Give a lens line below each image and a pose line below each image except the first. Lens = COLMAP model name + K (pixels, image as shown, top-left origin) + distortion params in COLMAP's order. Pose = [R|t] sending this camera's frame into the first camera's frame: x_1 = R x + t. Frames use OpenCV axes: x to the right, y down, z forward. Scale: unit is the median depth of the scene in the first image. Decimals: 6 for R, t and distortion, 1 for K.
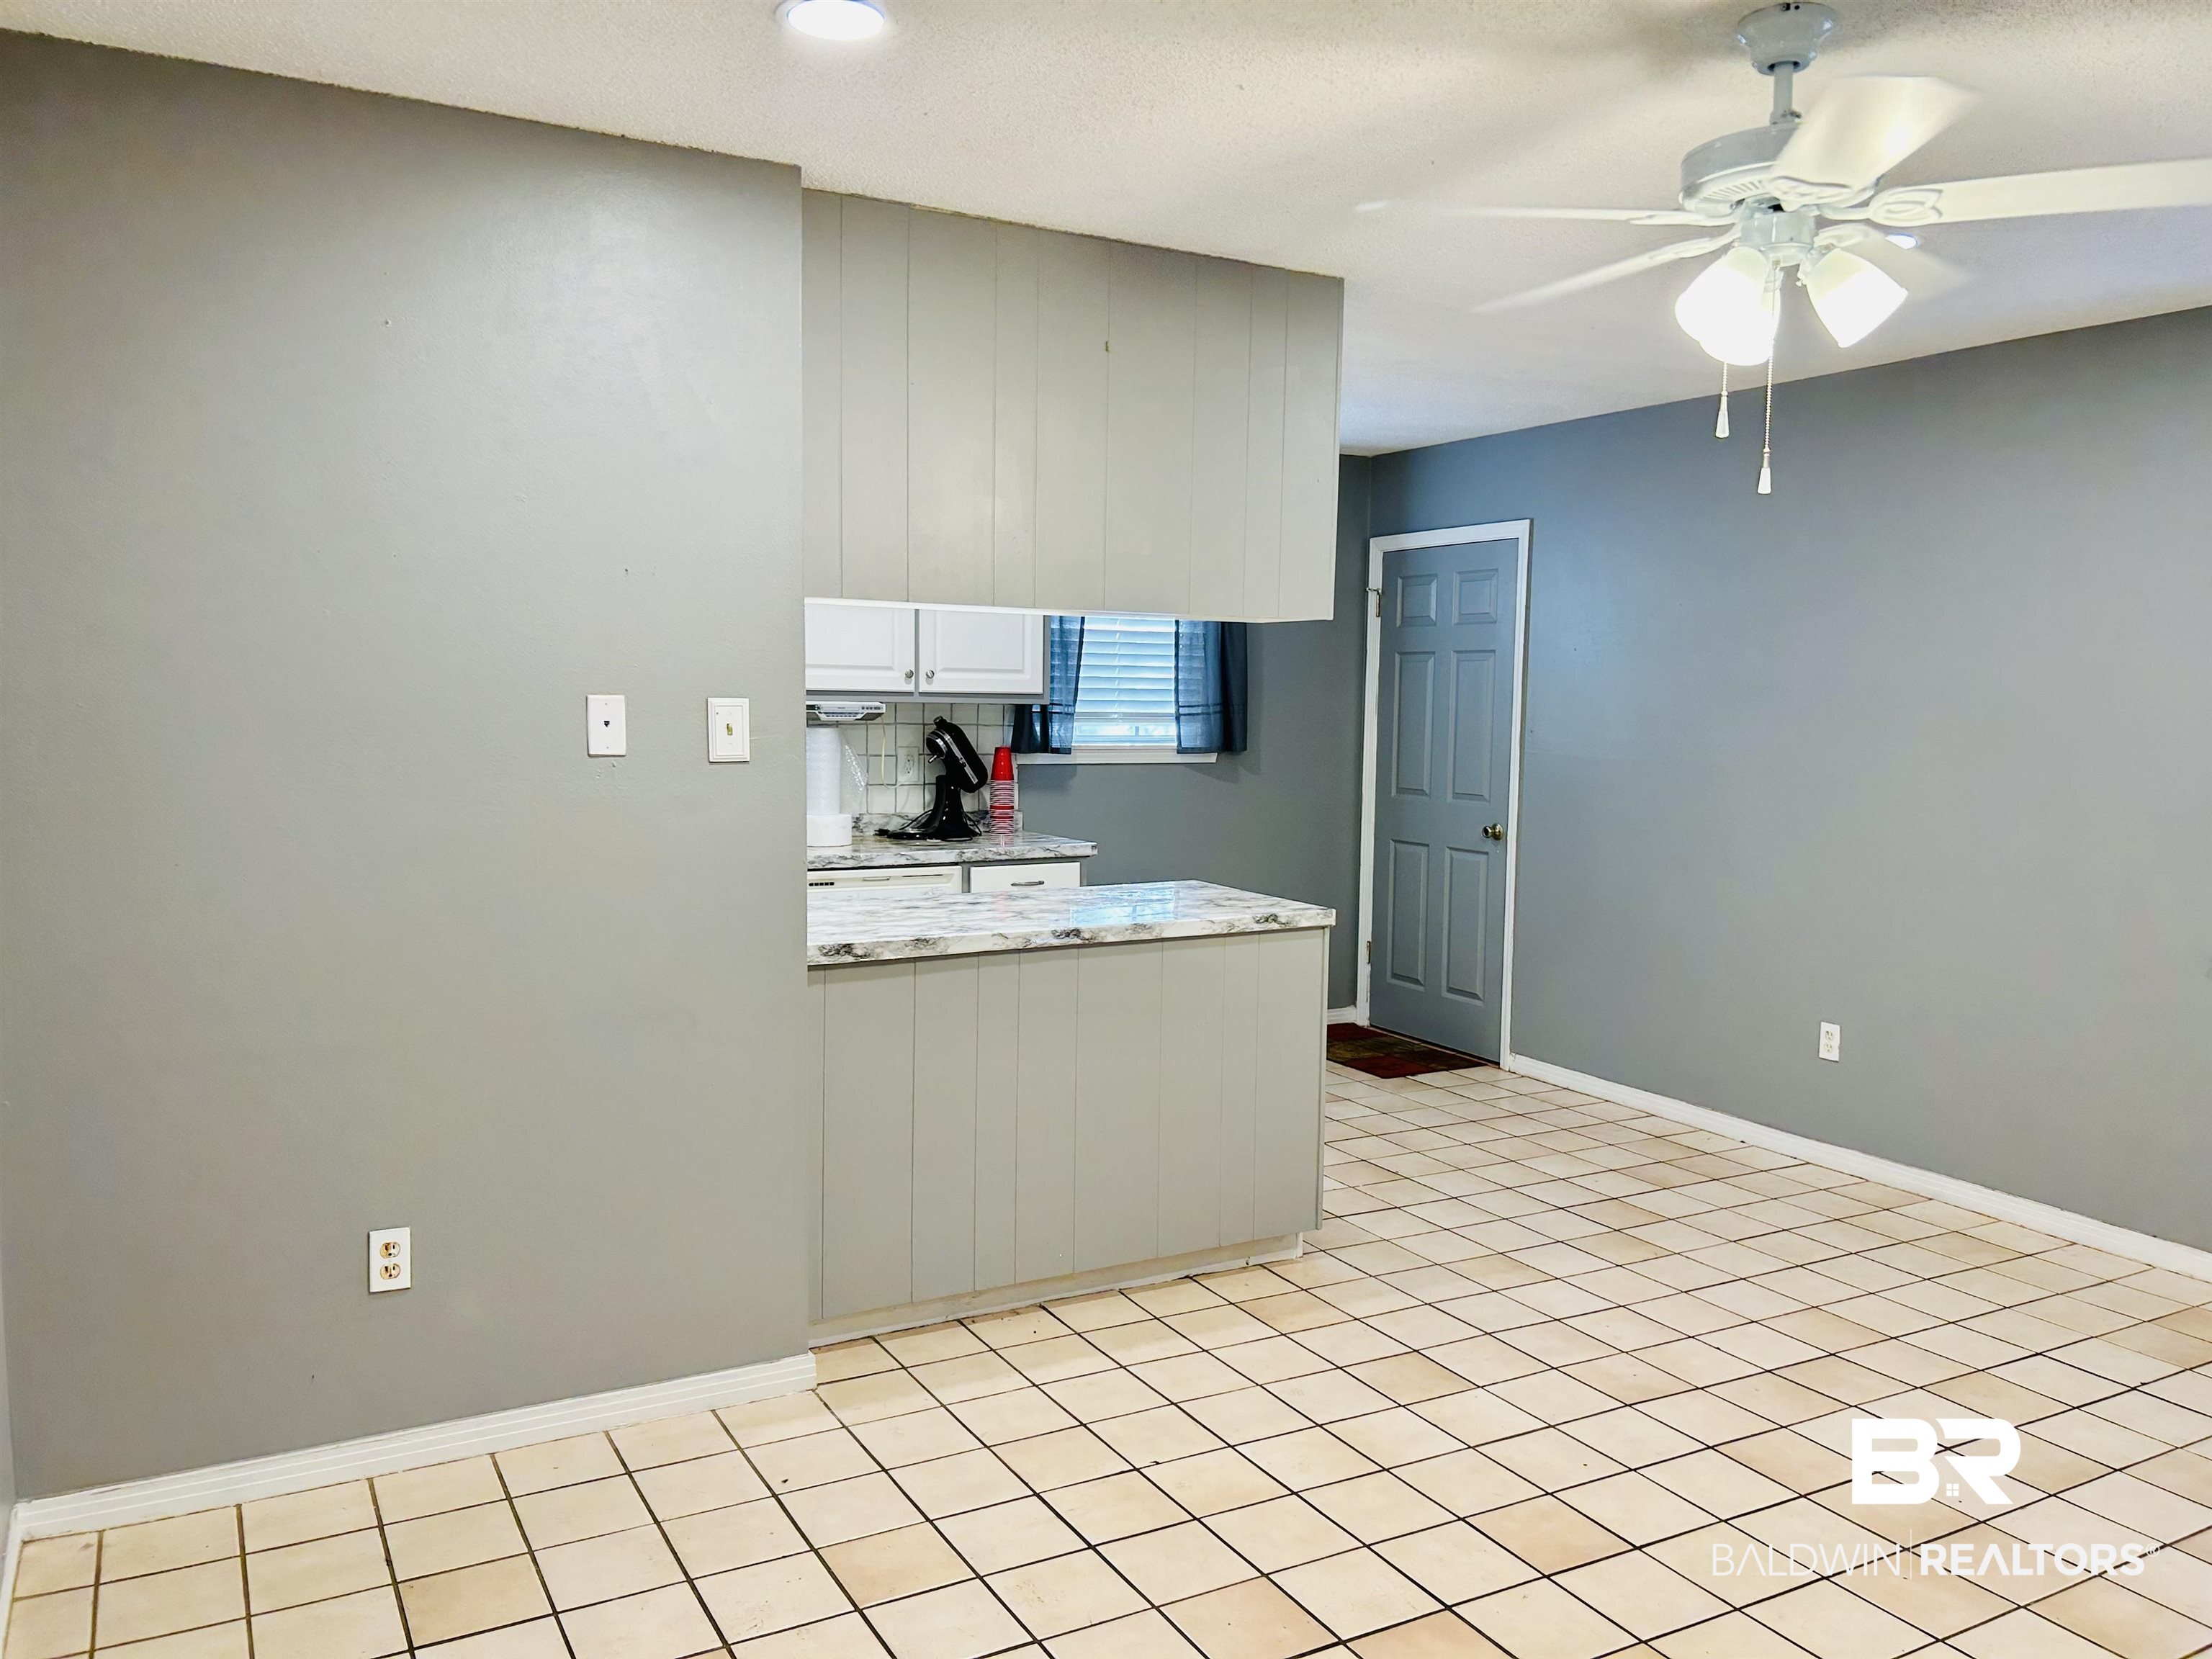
lens RADIAL K [[1668.2, 0, 1106.0], [0, 1668.2, 829.5], [0, 0, 1]] dist [0.027725, -0.002642]
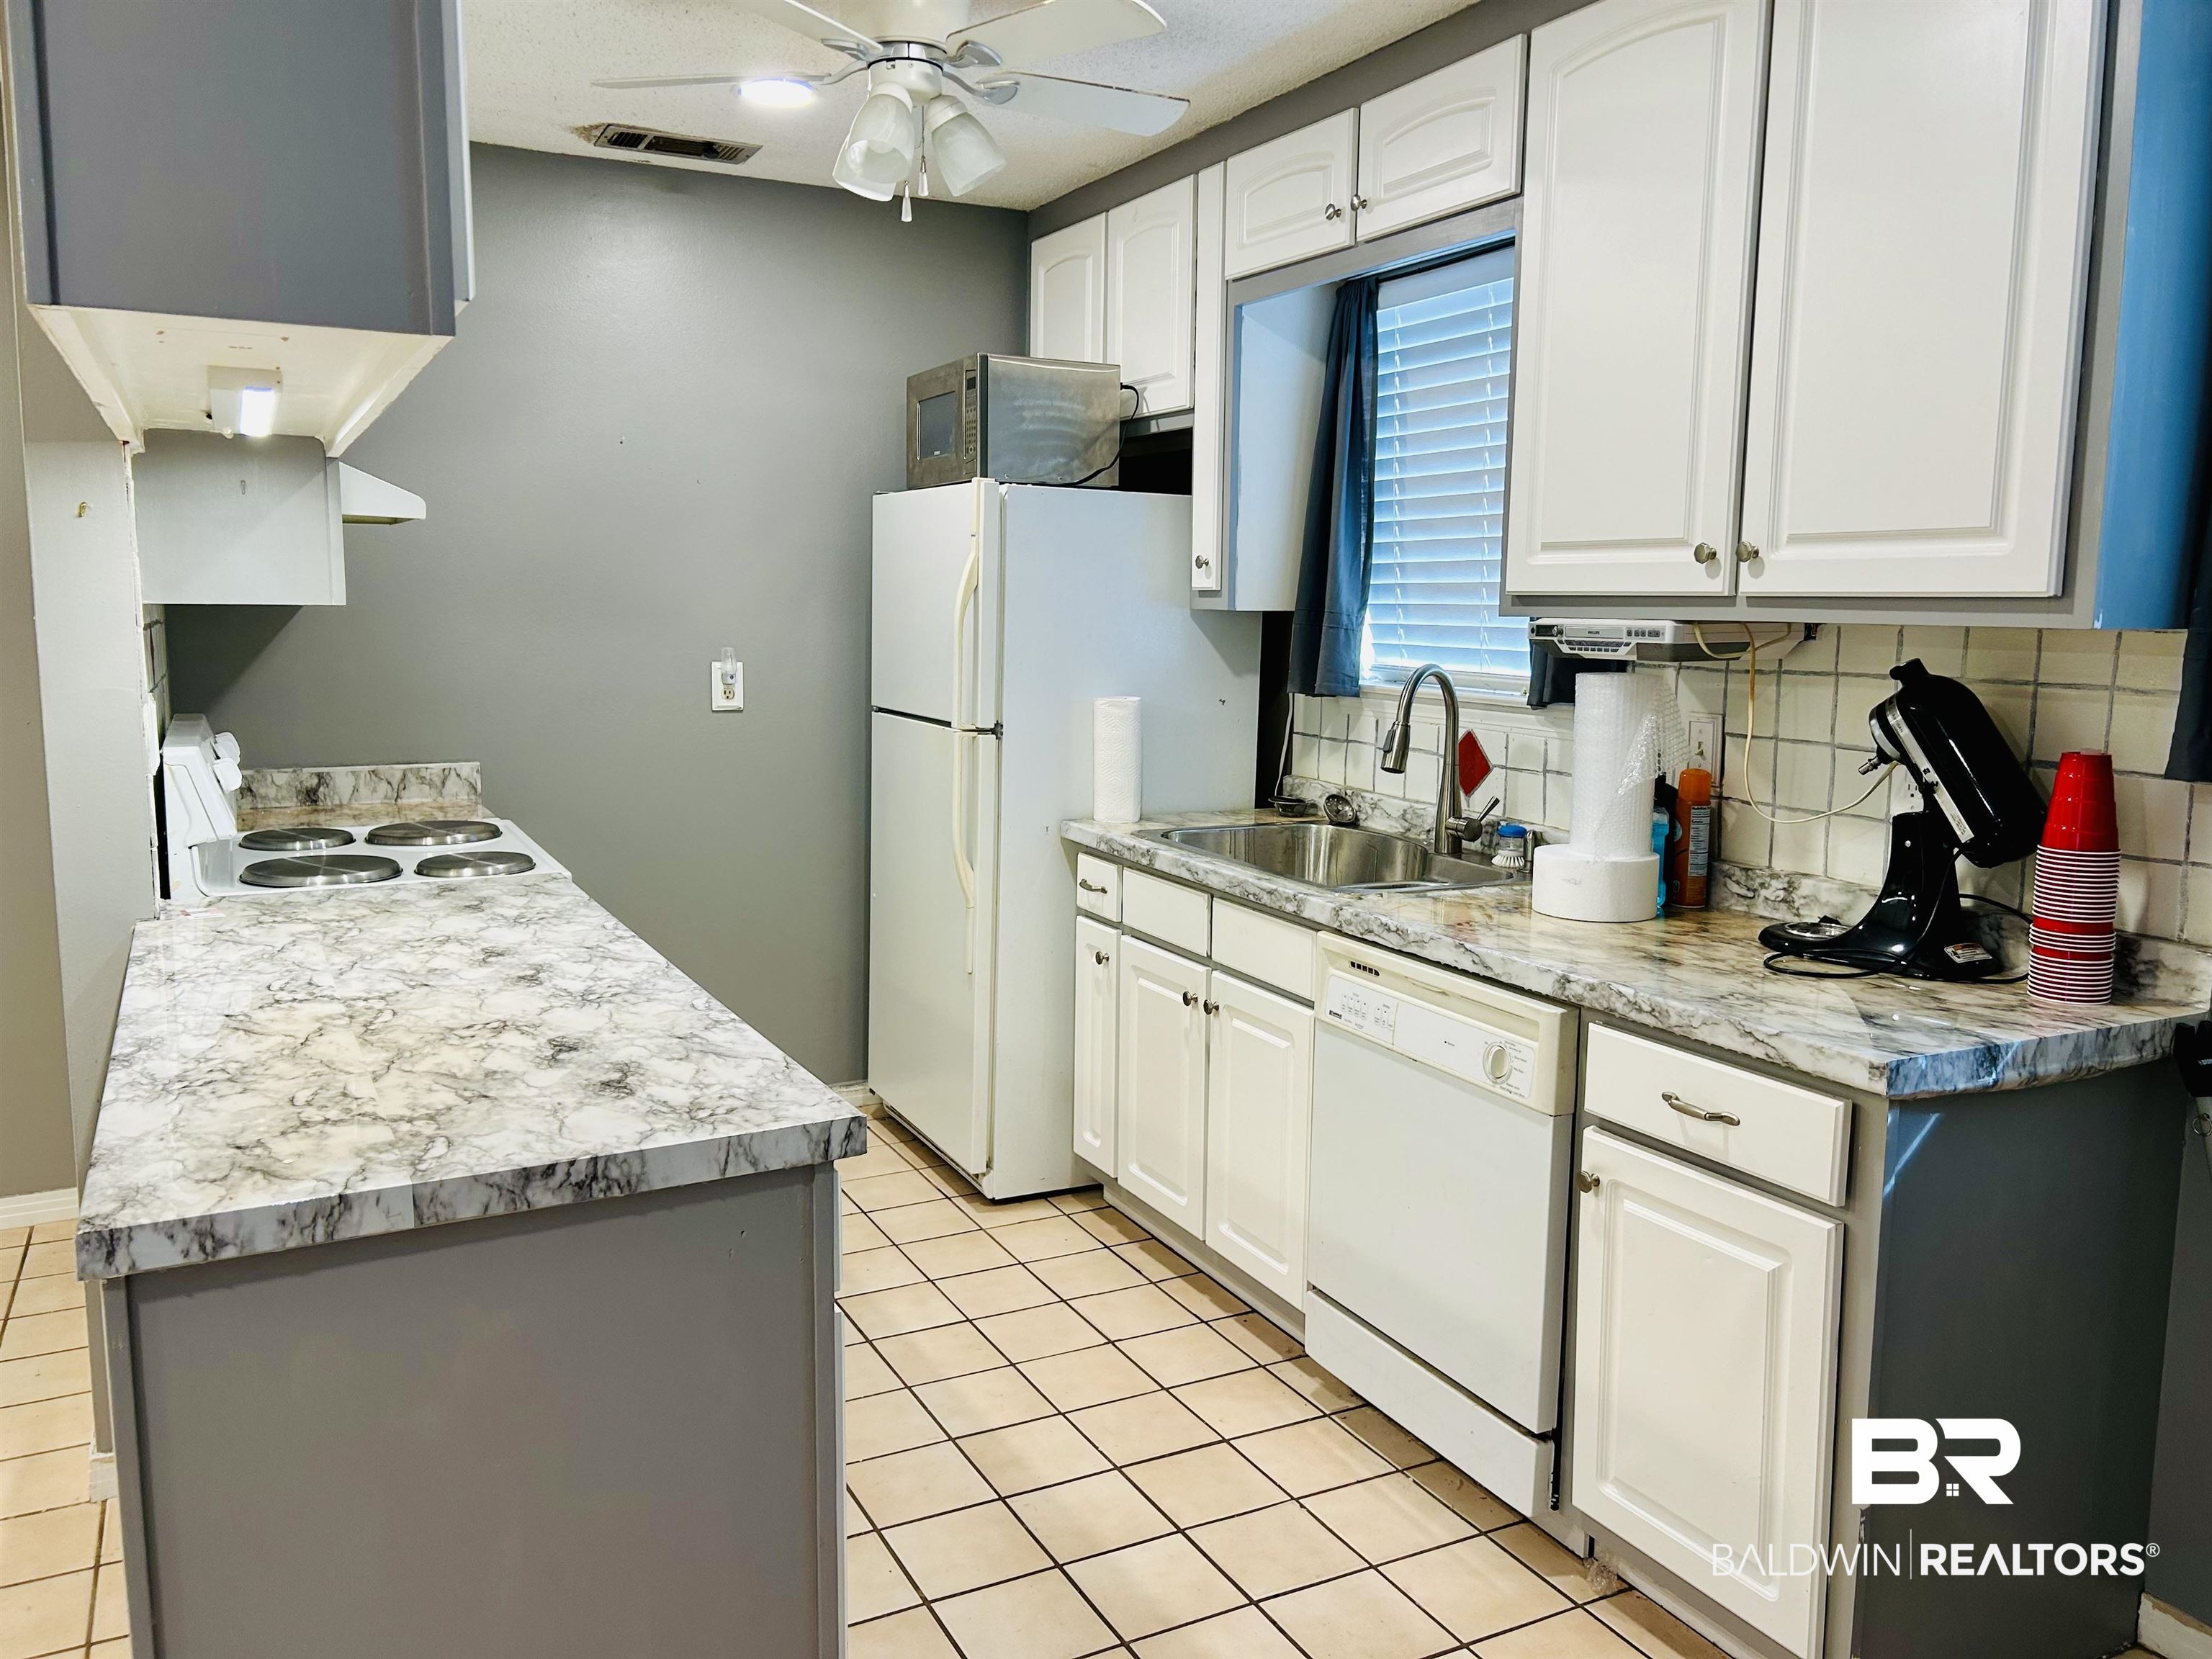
lens RADIAL K [[1688.9, 0, 1106.0], [0, 1688.9, 829.5], [0, 0, 1]] dist [0.036023, -0.004515]
pose [[-0.037282, 0.120048, -0.992068, 0.396741], [-0.094629, 0.987873, 0.123096, -0.076220], [0.994814, 0.098468, -0.025470, 1.056183]]
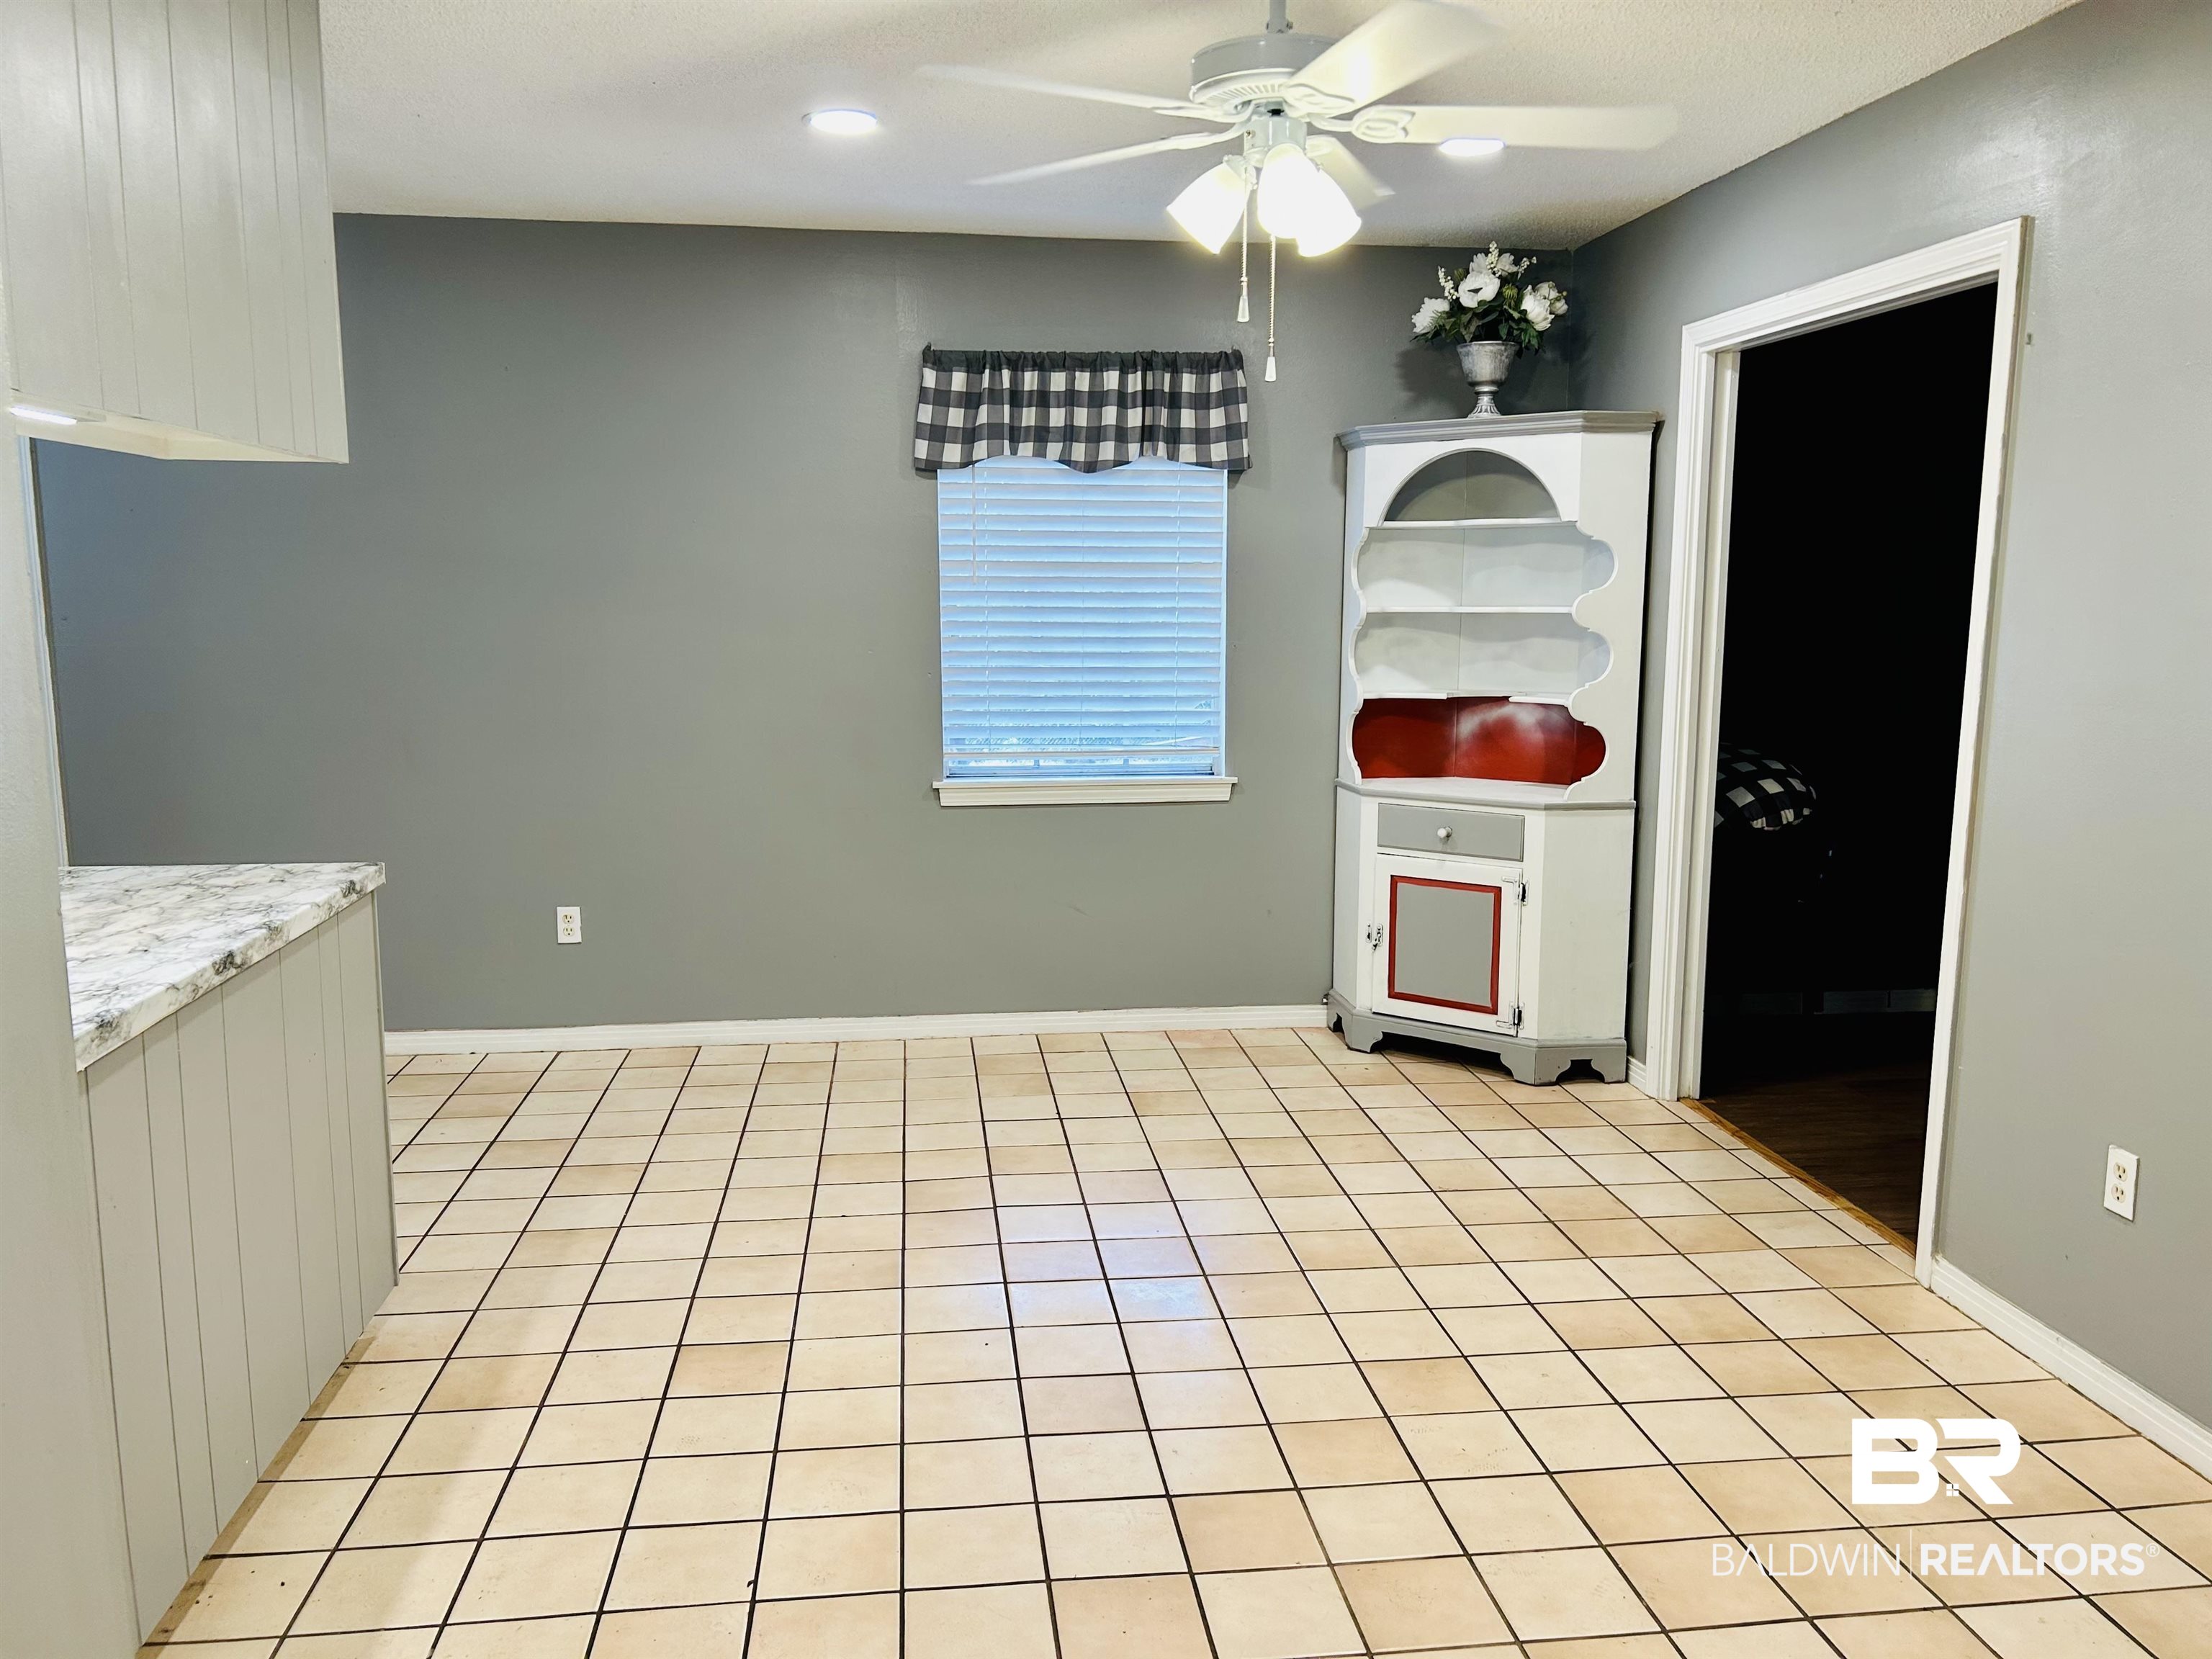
lens RADIAL K [[1668.2, 0, 1106.0], [0, 1668.2, 829.5], [0, 0, 1]] dist [0.027725, -0.002642]
pose [[0.376076, -0.149408, 0.914464, -0.375529], [0.082567, 0.988392, 0.127531, -0.031064], [-0.922903, 0.027543, 0.384046, 0.367869]]
